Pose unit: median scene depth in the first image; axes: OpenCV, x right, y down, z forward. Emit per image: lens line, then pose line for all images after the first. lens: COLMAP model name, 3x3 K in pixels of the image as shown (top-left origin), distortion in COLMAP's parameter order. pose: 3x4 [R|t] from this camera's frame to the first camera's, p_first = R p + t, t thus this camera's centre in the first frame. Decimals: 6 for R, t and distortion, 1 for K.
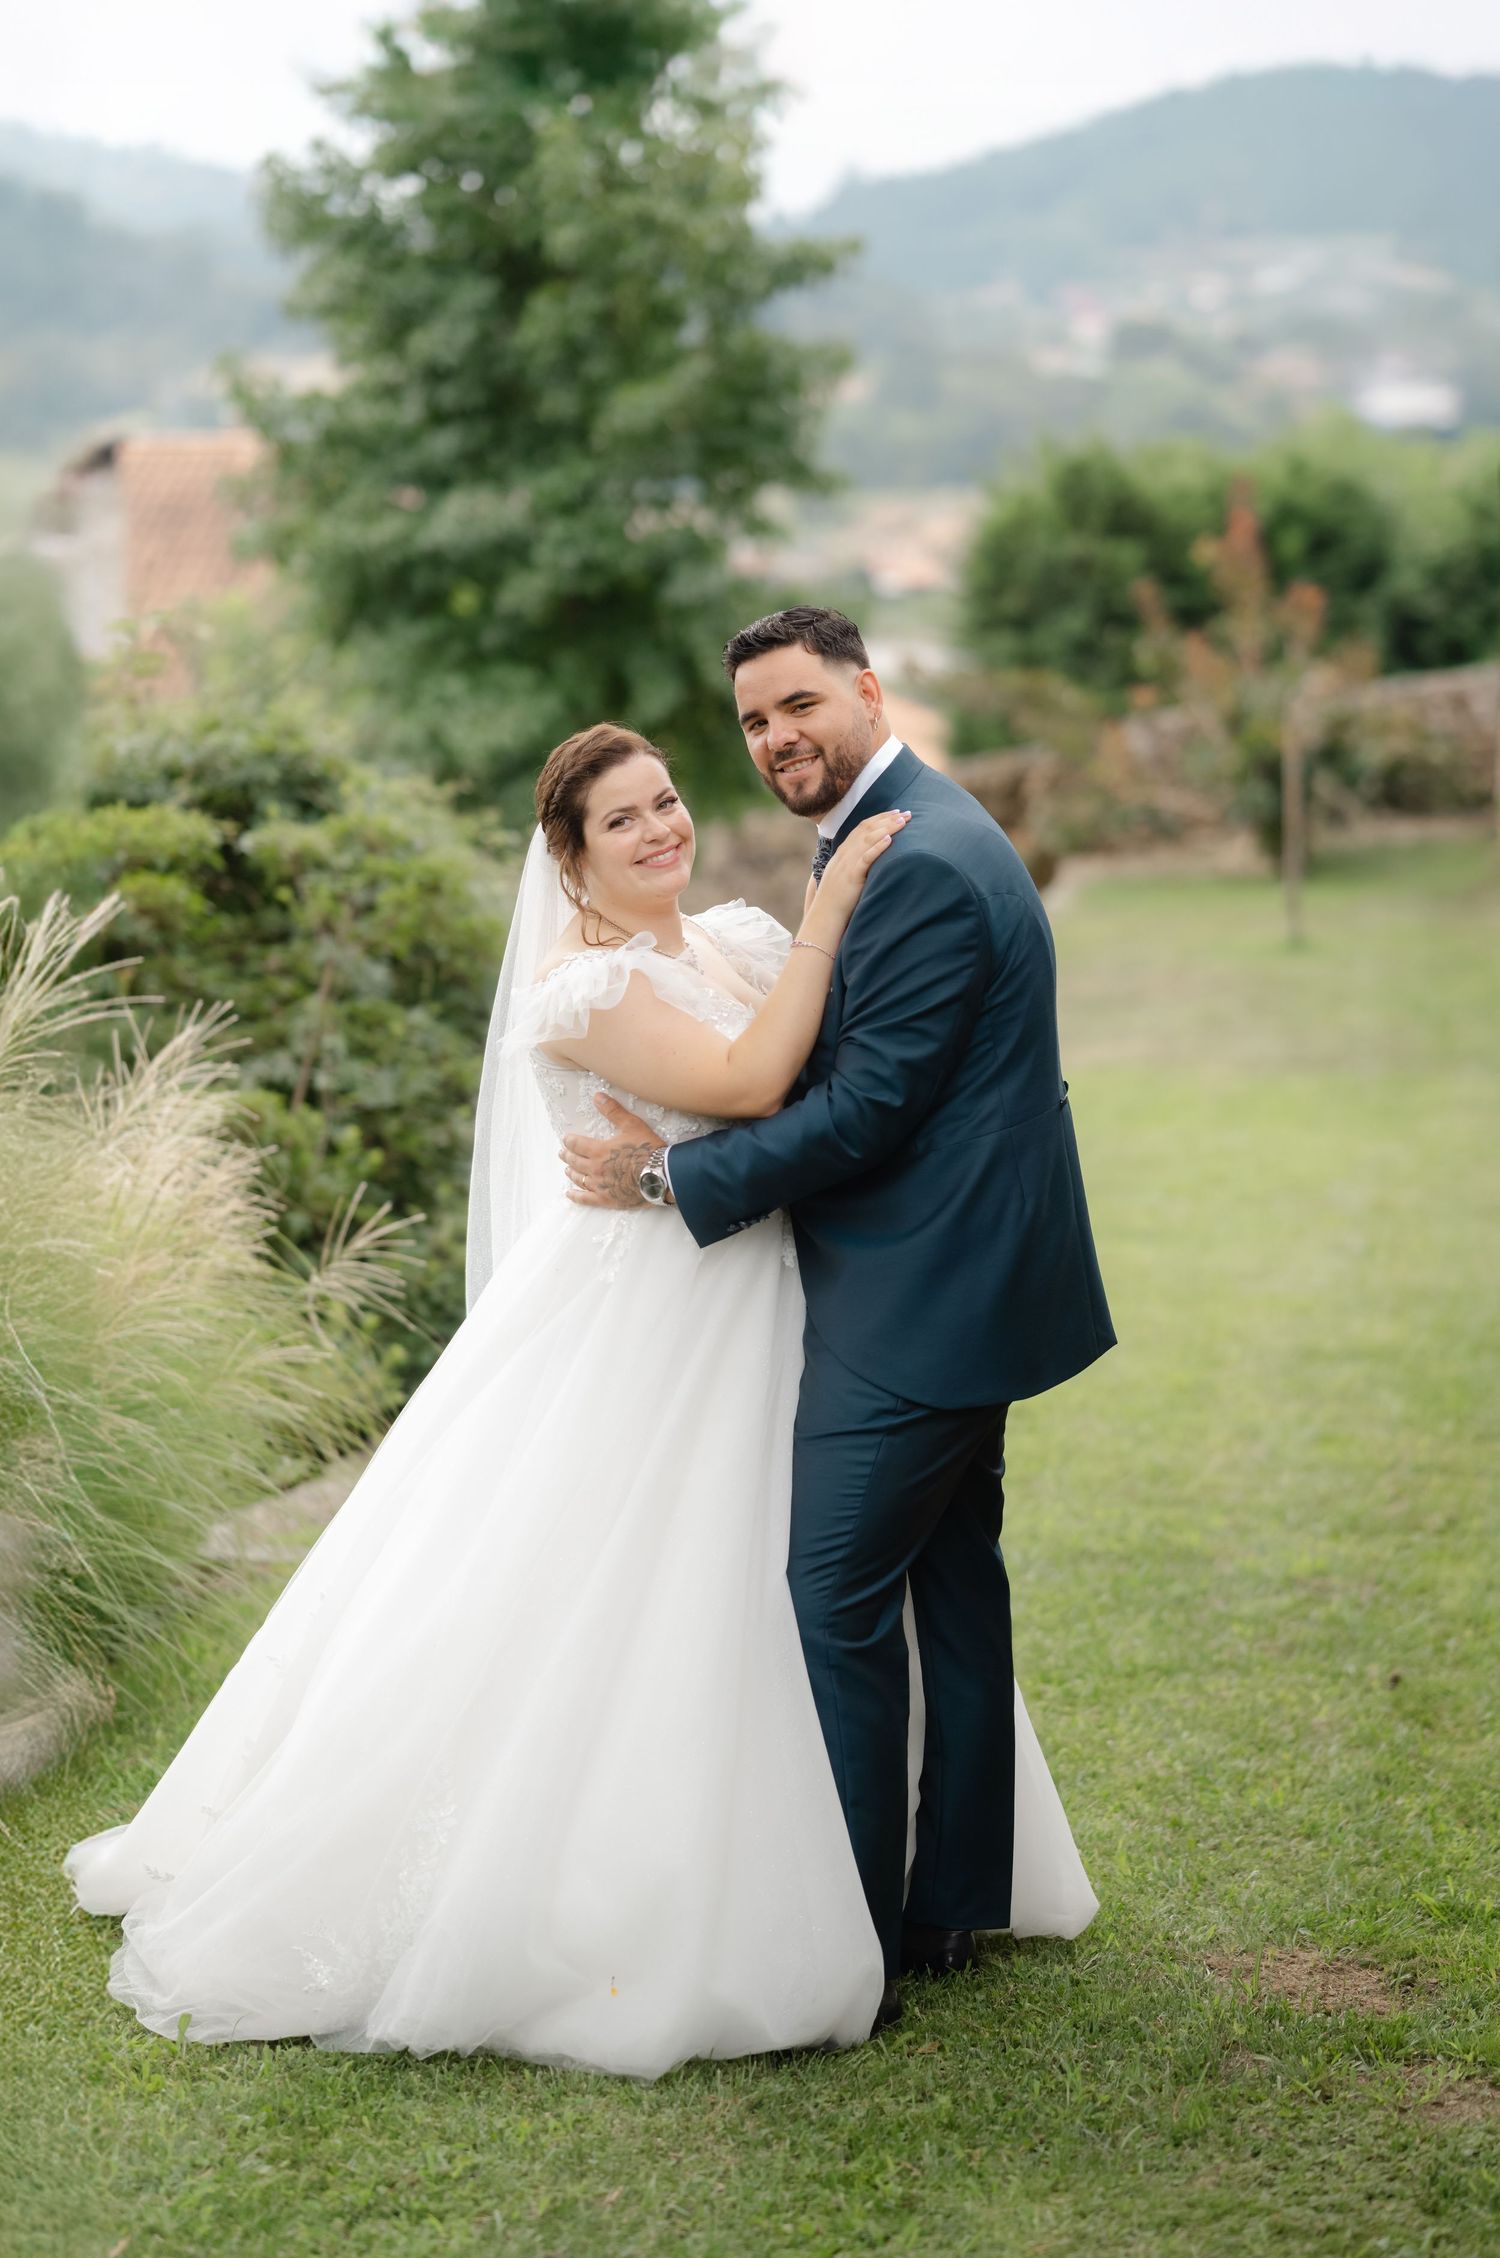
lens RADIAL K [[4037.2, 0, 750.0], [0, 4037.2, 1129.0], [0, 0, 1]] dist [0.235575, -1.114031]
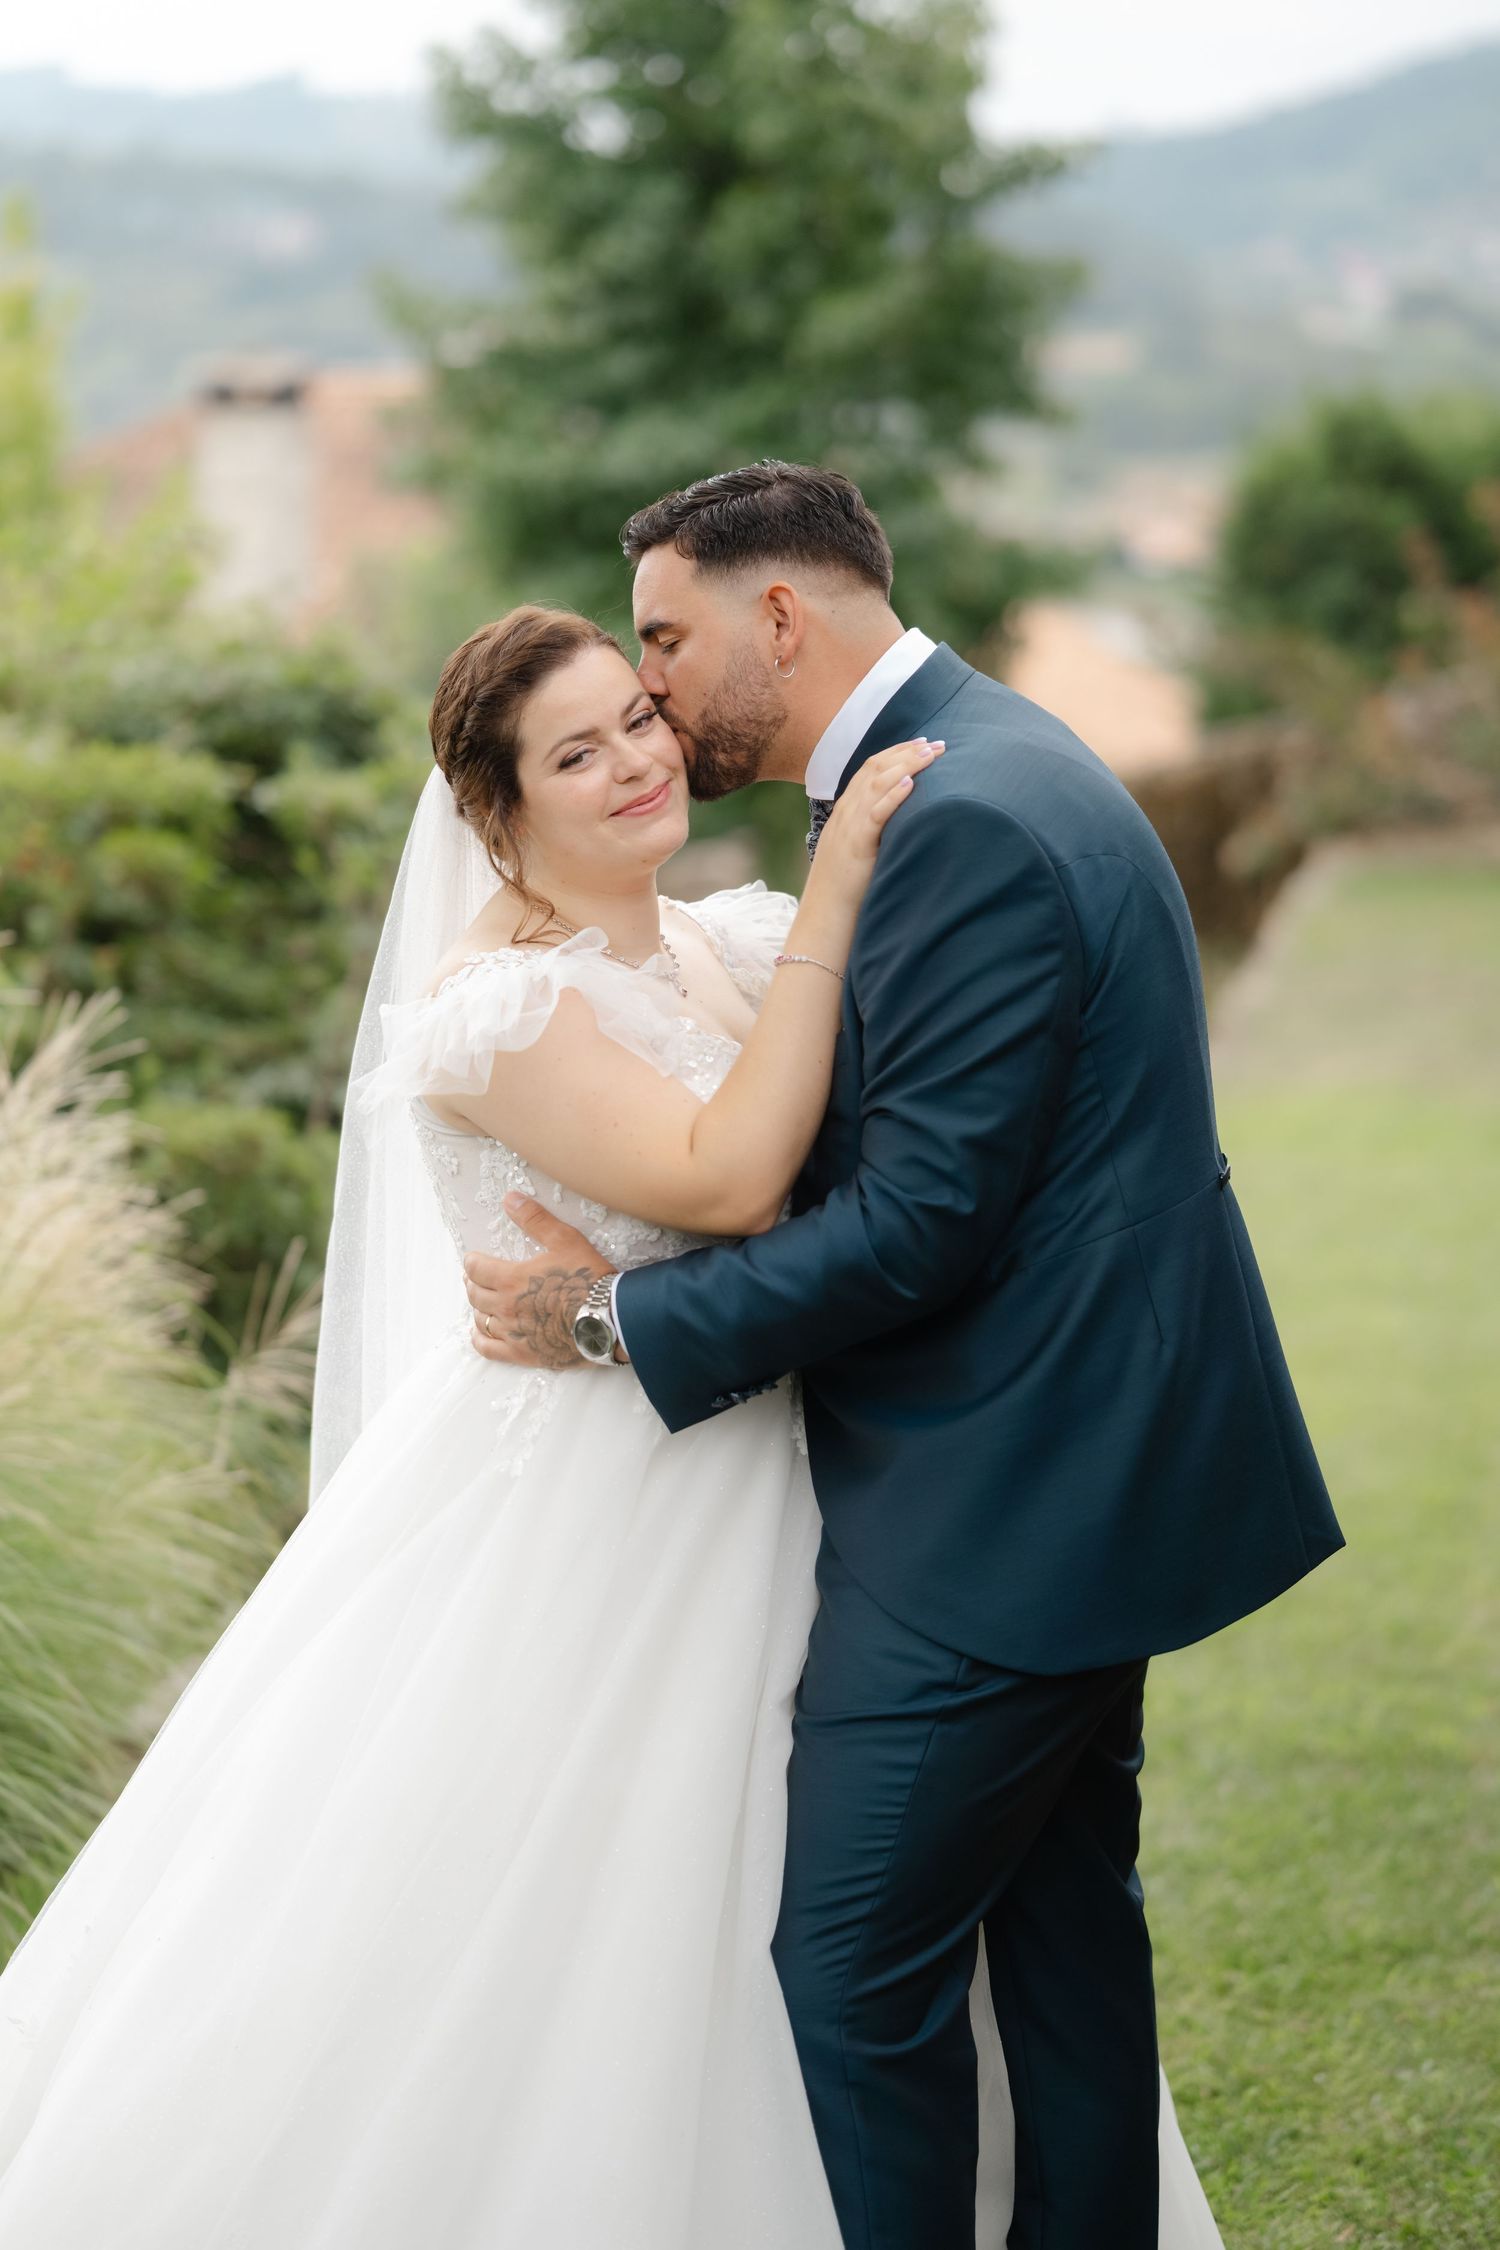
lens RADIAL K [[4022.9, 0, 750.0], [0, 4022.9, 1125.0], [0, 0, 1]] dist [0.235575, -1.114031]
pose [[0.997675, 0.024318, -0.063669, 0.026468], [-0.024123, 0.999702, 0.003827, -0.013137], [0.063743, -0.002282, 0.997964, 0.247127]]
